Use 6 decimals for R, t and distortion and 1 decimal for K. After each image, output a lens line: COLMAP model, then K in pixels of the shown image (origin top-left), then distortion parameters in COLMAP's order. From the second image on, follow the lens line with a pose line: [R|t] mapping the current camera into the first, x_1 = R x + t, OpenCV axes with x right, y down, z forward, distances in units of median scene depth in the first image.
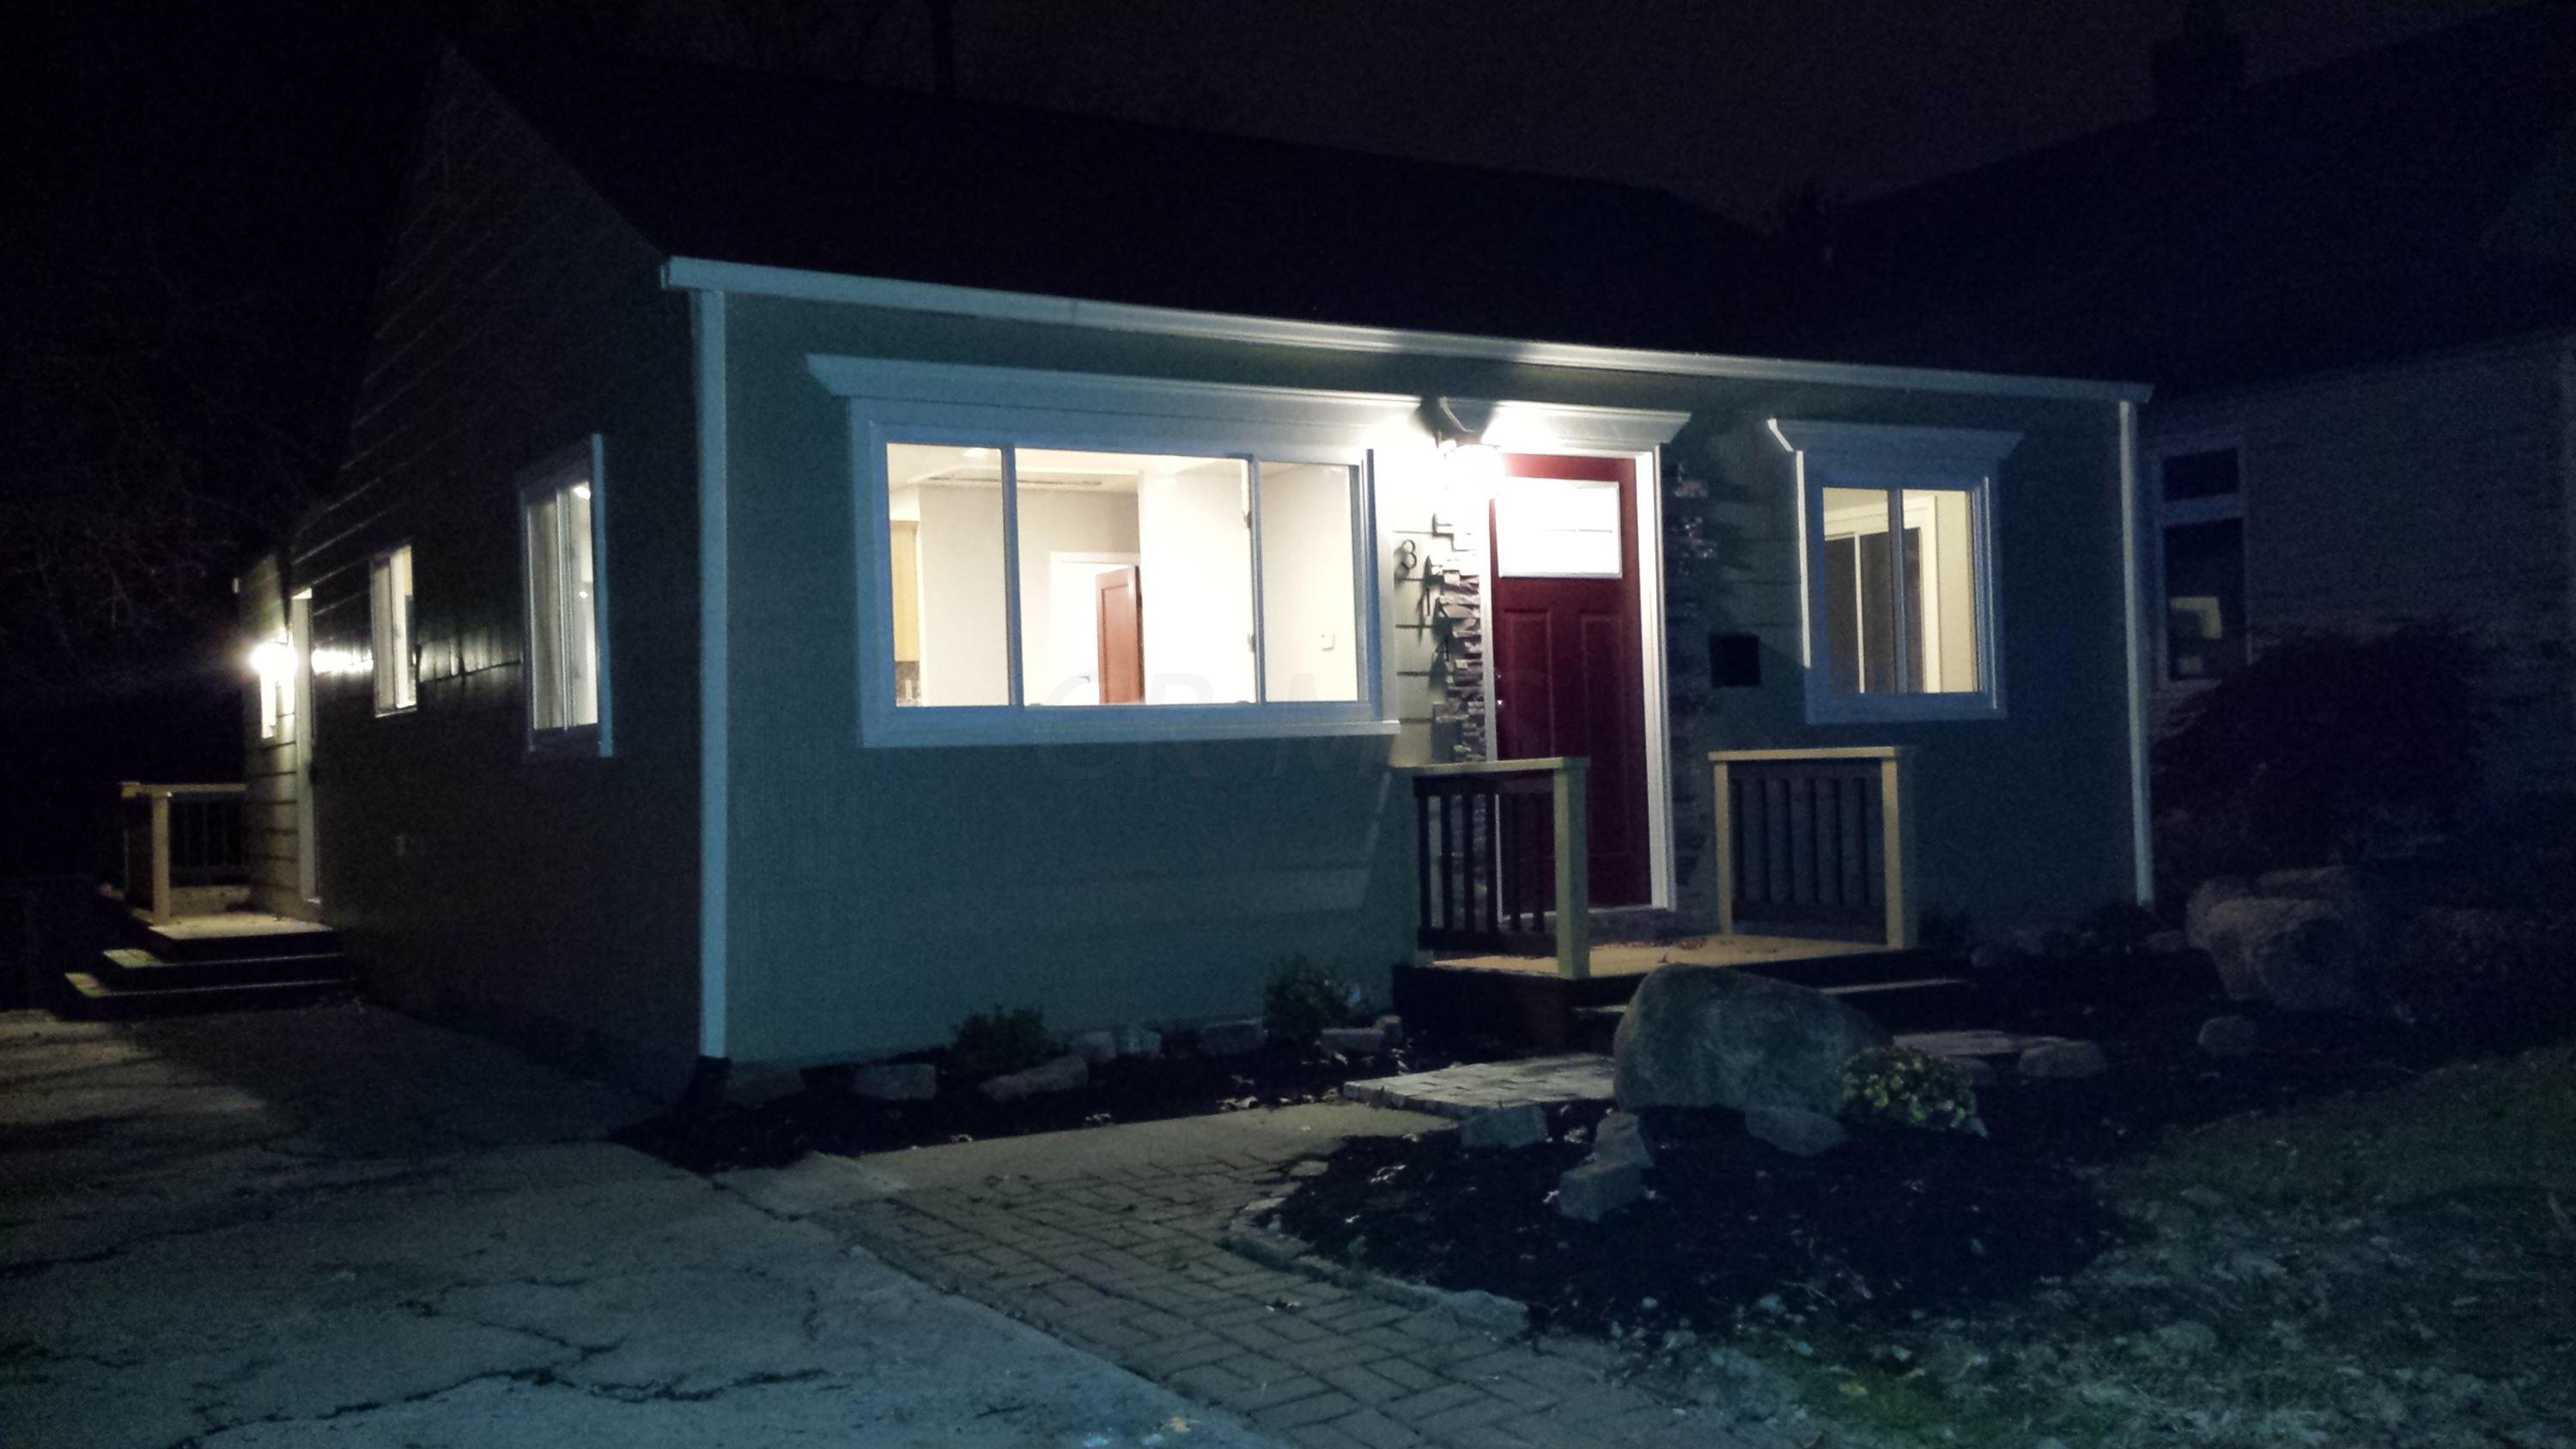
lens RADIAL K [[2407.4, 0, 1335.2], [0, 2407.4, 726.9], [0, 0, 1]] dist [0.146995, -0.375697]
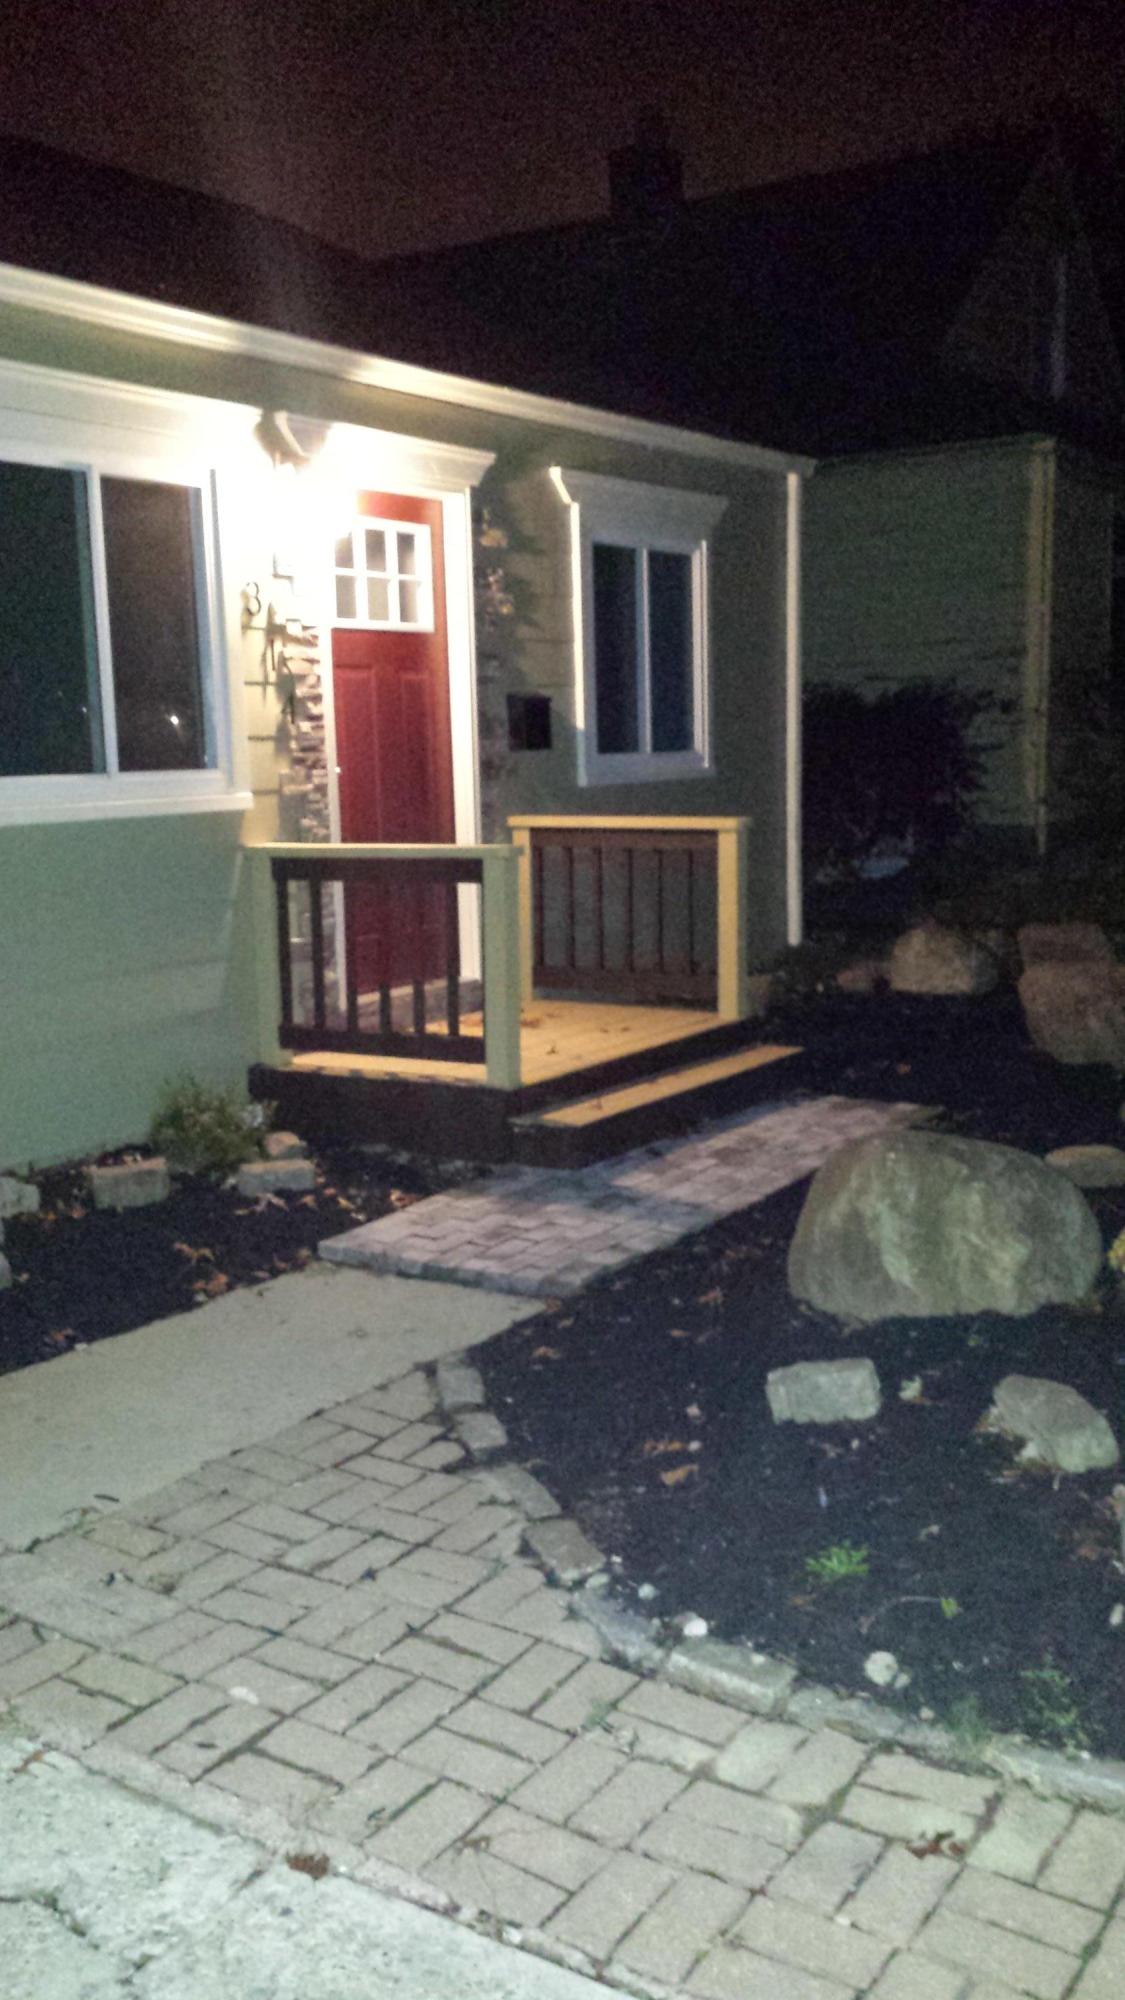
lens RADIAL K [[1869.3, 0, 555.8], [0, 1869.3, 1012.1], [0, 0, 1]] dist [0.146995, -0.375697]
pose [[0.906529, -0.052683, 0.418843, -0.160381], [-0.011603, 0.988698, 0.149474, -0.026858], [-0.421984, -0.140362, 0.895672, 0.321344]]
